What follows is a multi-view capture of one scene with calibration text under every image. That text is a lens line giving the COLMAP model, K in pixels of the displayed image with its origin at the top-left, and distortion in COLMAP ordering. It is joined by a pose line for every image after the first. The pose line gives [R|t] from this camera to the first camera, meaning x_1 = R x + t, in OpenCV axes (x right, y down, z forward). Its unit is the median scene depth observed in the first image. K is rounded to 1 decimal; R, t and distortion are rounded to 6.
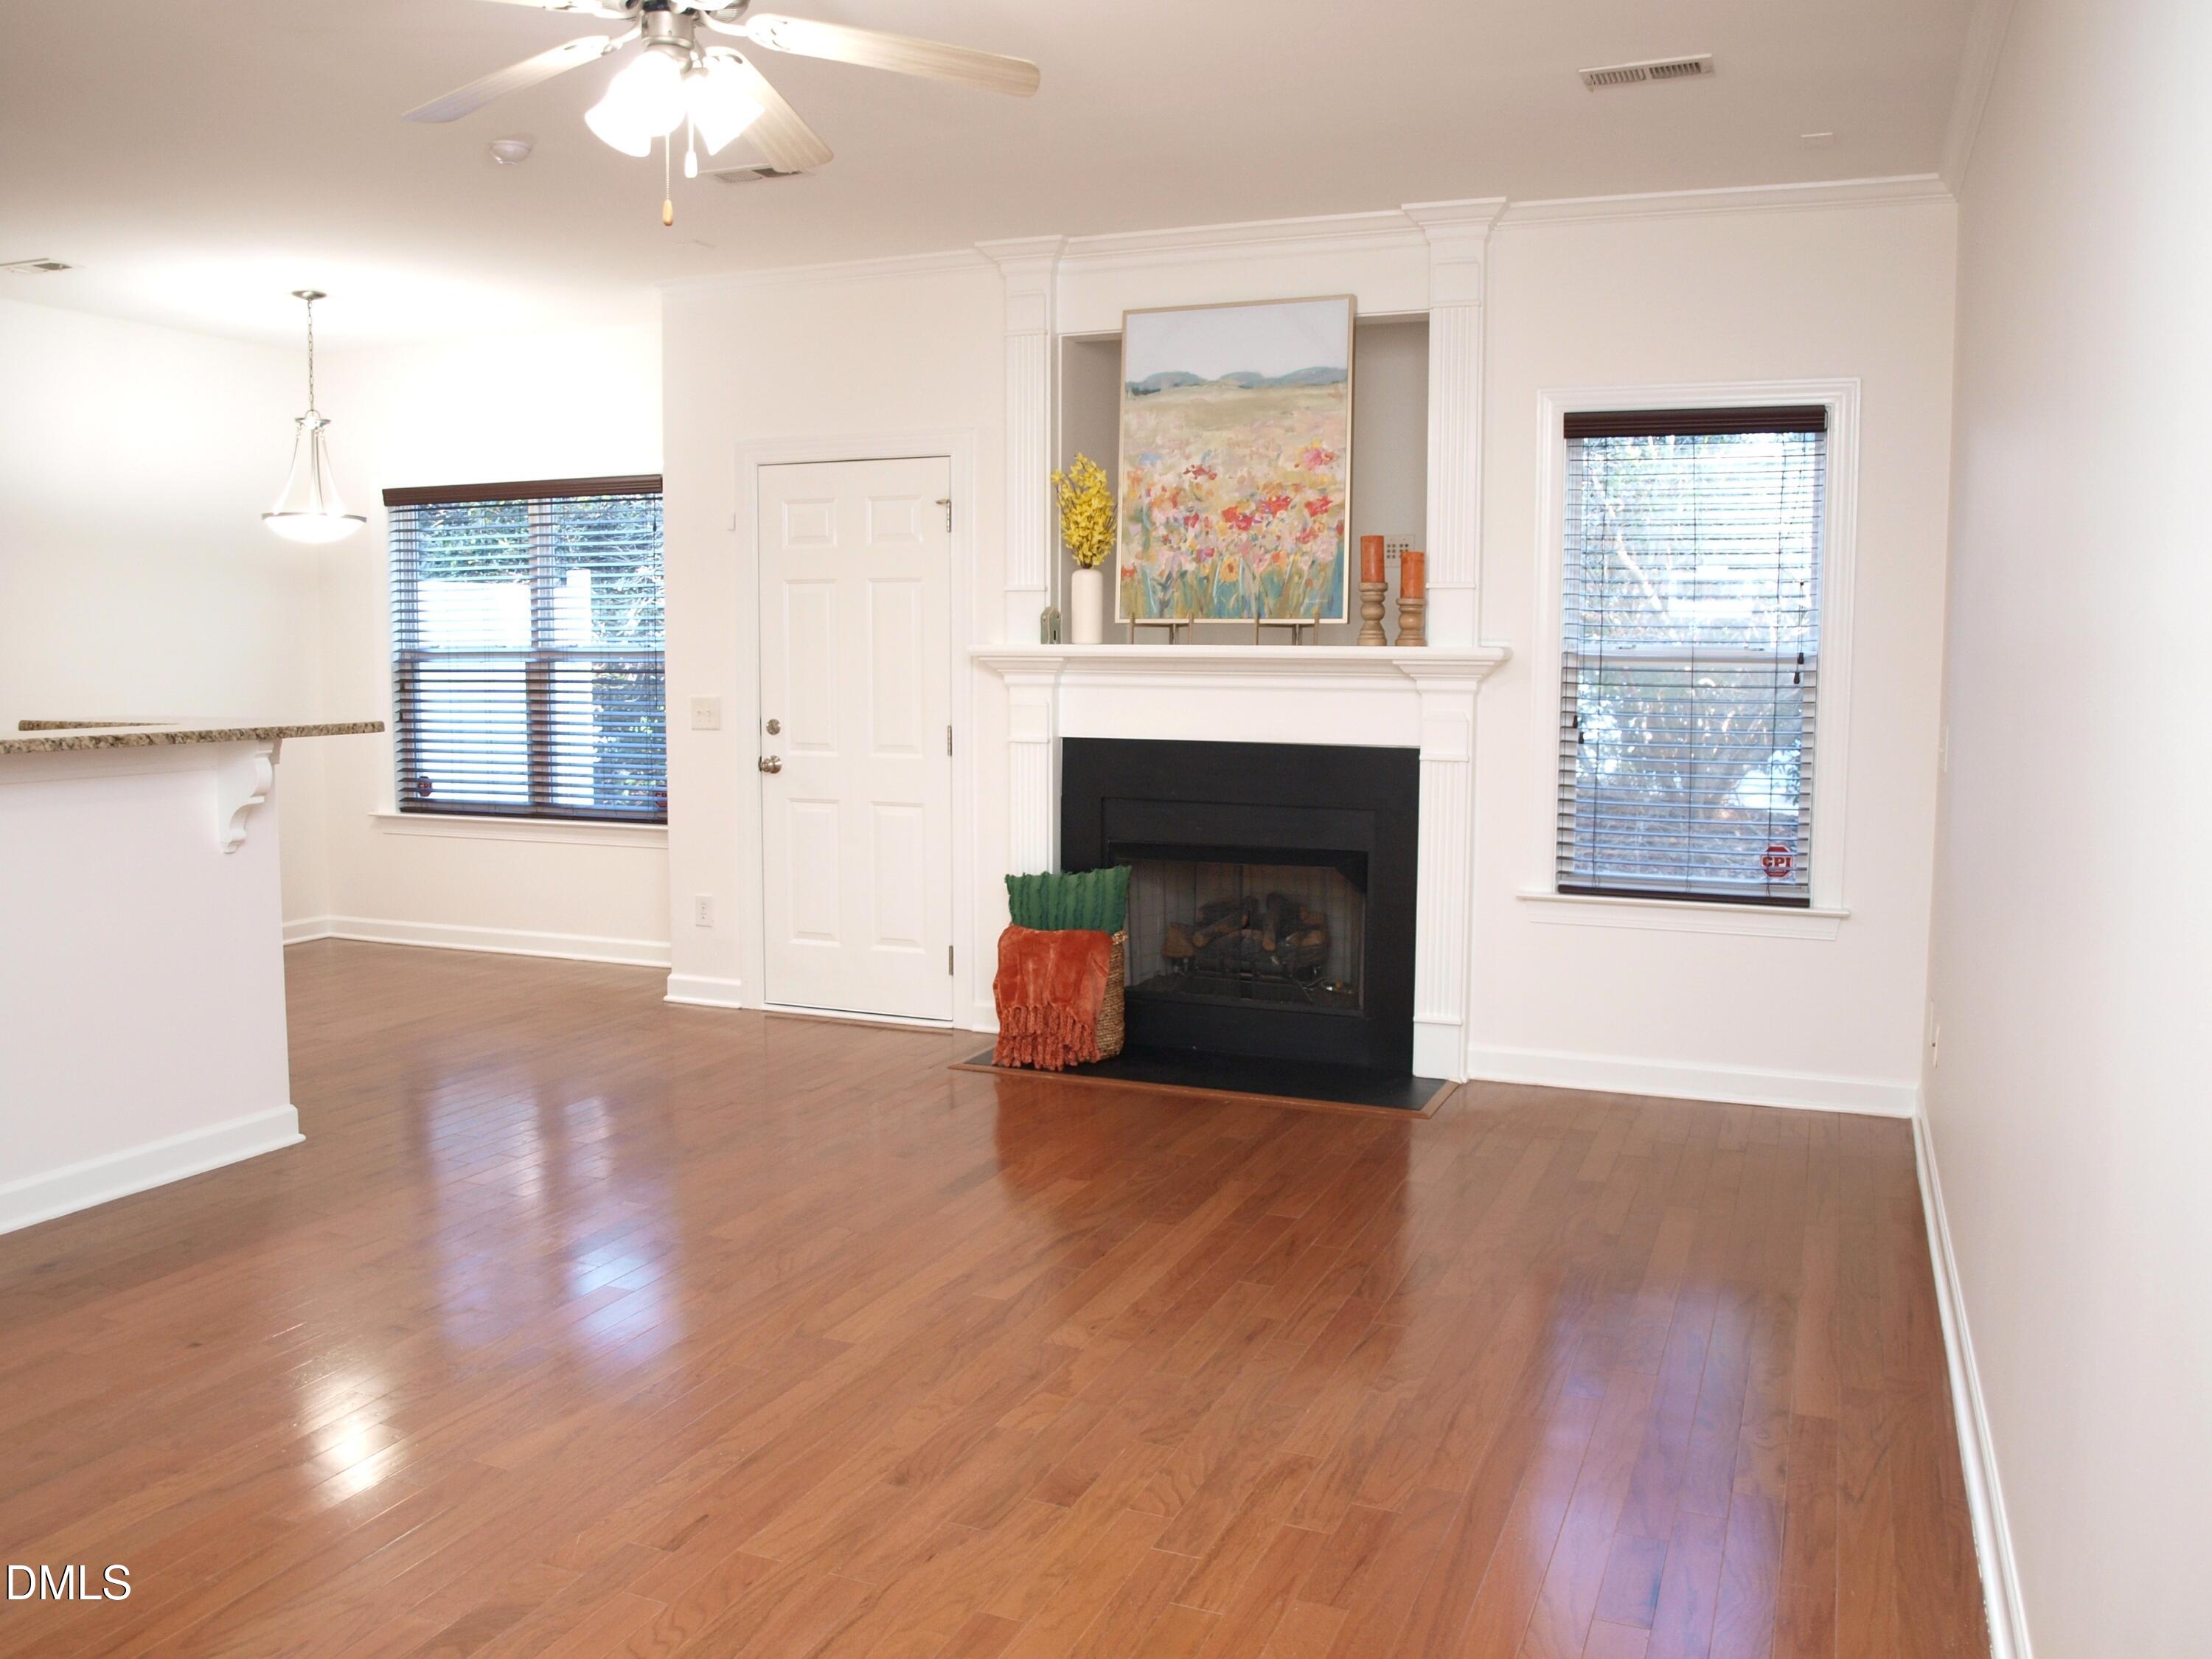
lens RADIAL K [[1757.3, 0, 1116.3], [0, 1757.3, 817.4], [0, 0, 1]] dist [-0.086507, 0.041933]
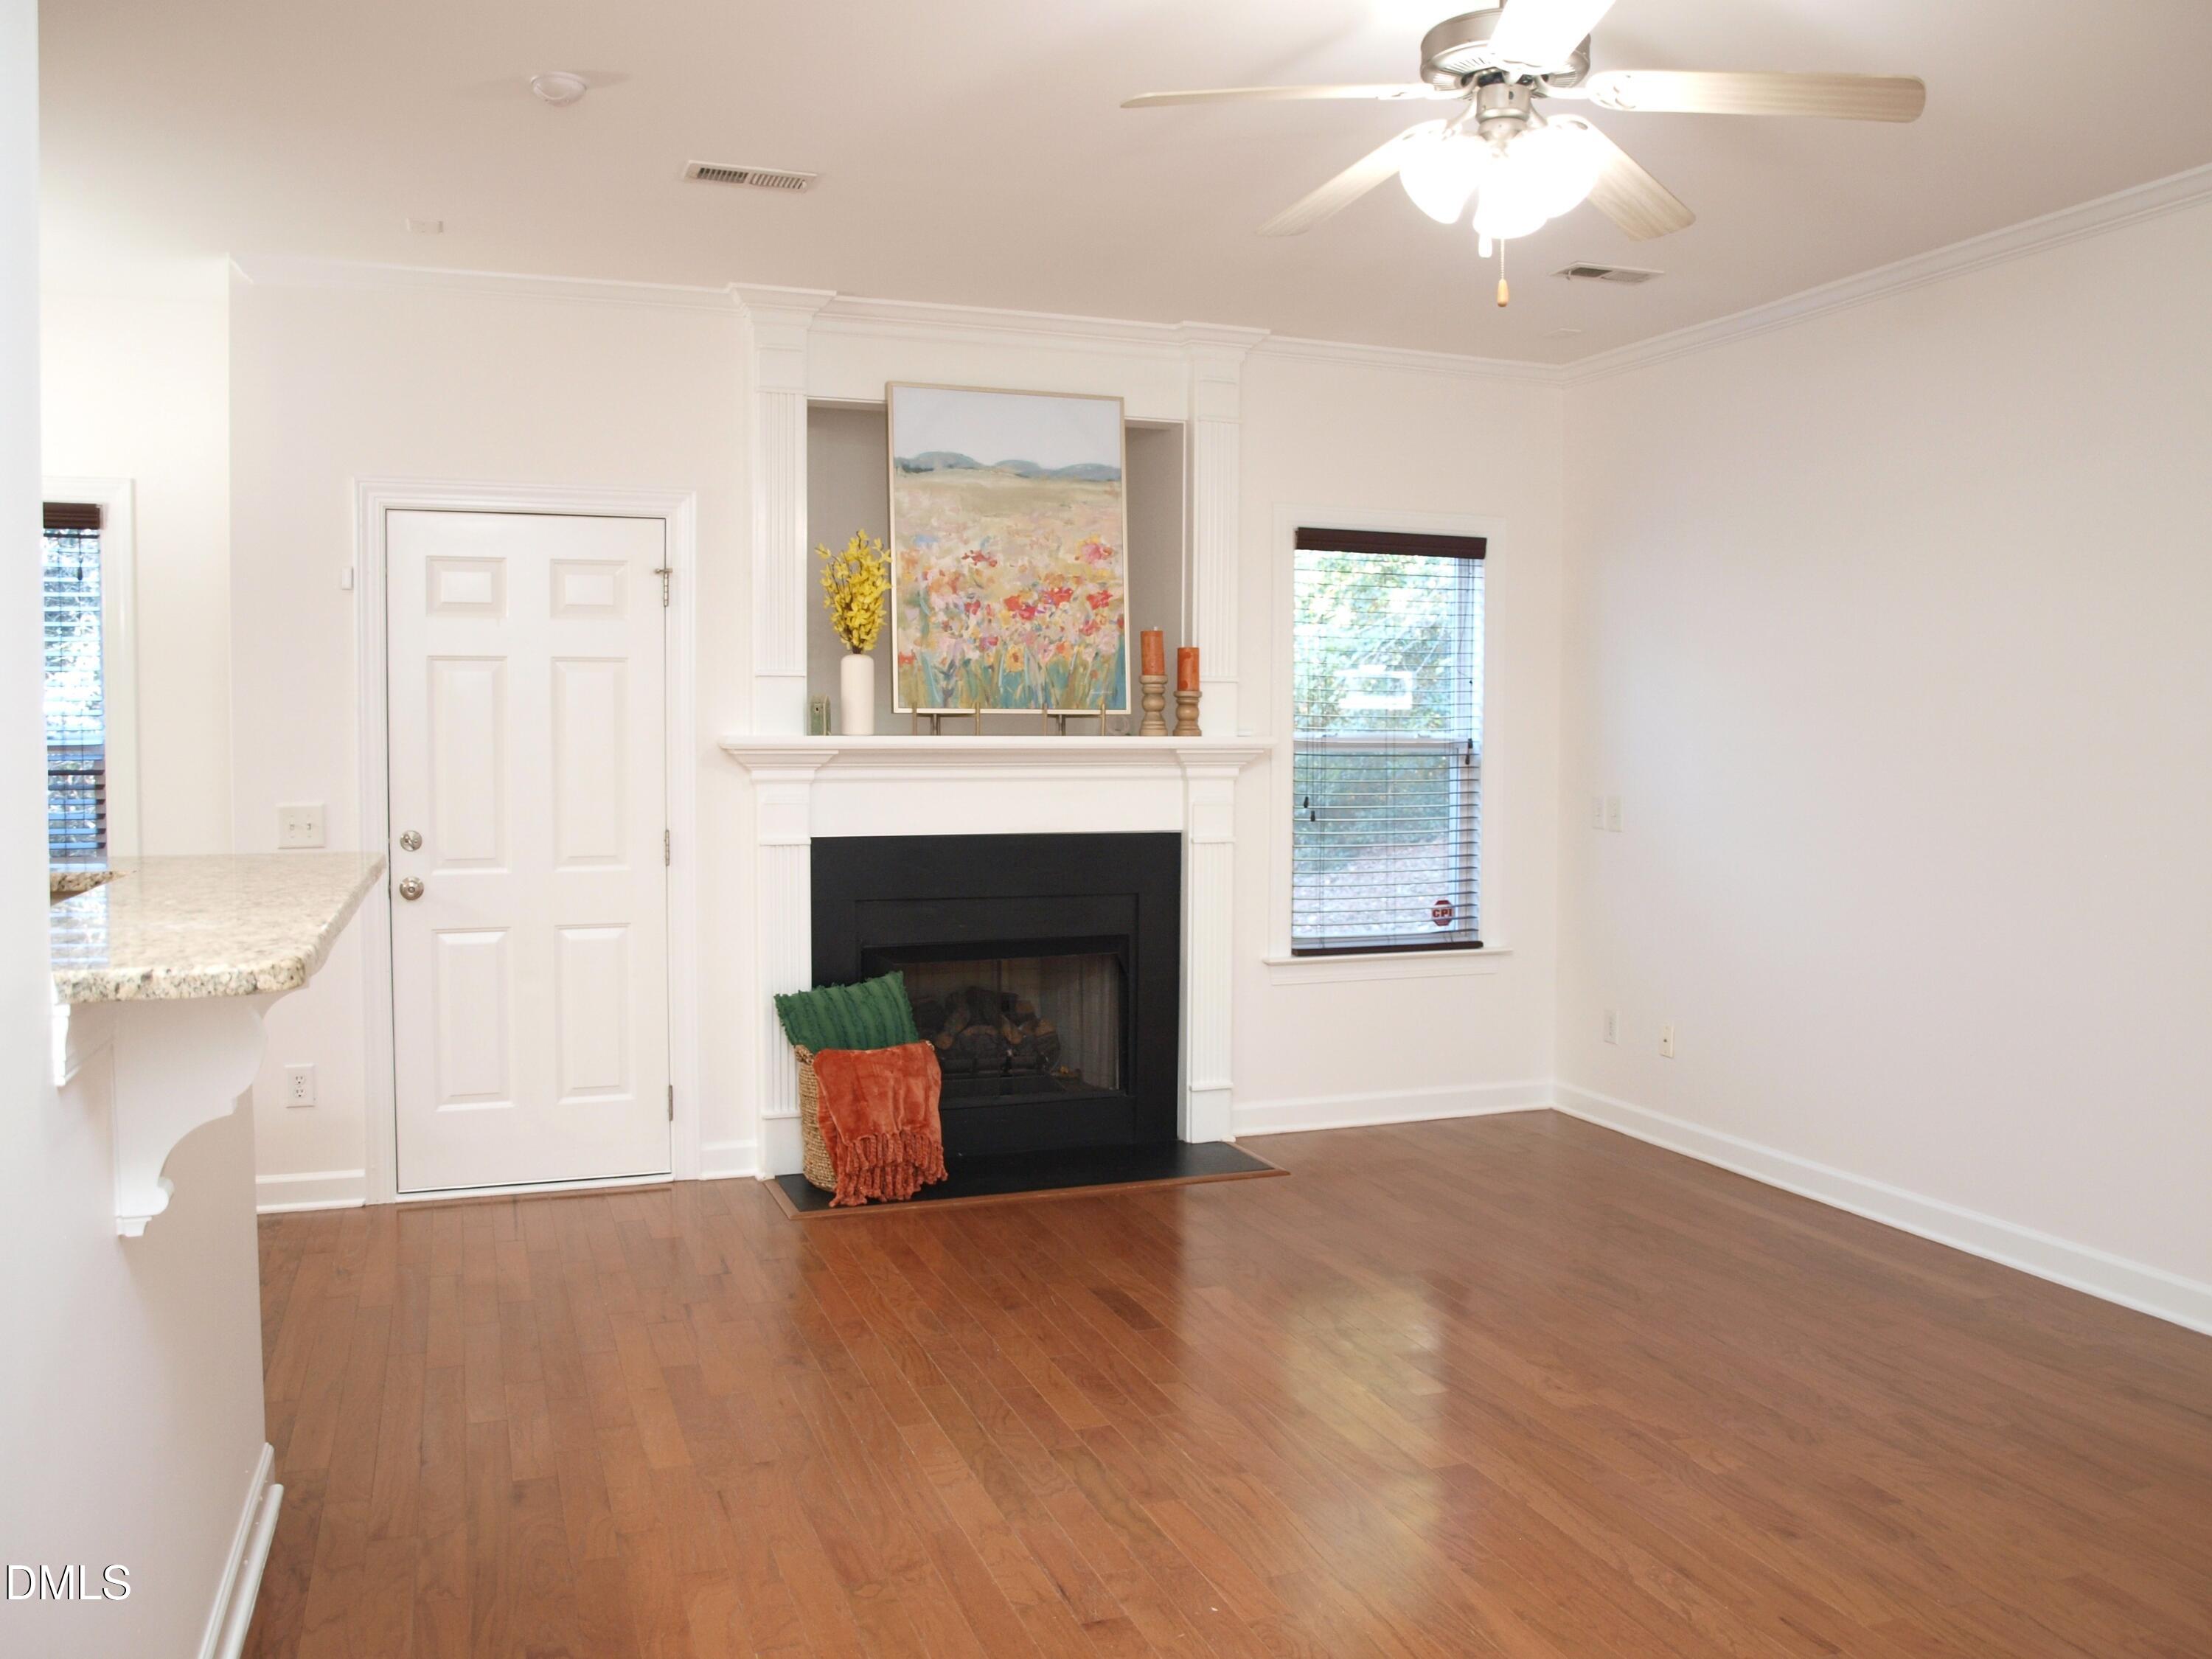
lens RADIAL K [[1757.3, 0, 1113.7], [0, 1757.3, 824.9], [0, 0, 1]] dist [-0.086507, 0.041933]
pose [[0.735583, -0.039826, 0.676263, -0.565515], [0.065898, 0.997743, -0.012920, -0.032295], [-0.674222, 0.054067, 0.736547, 0.243268]]
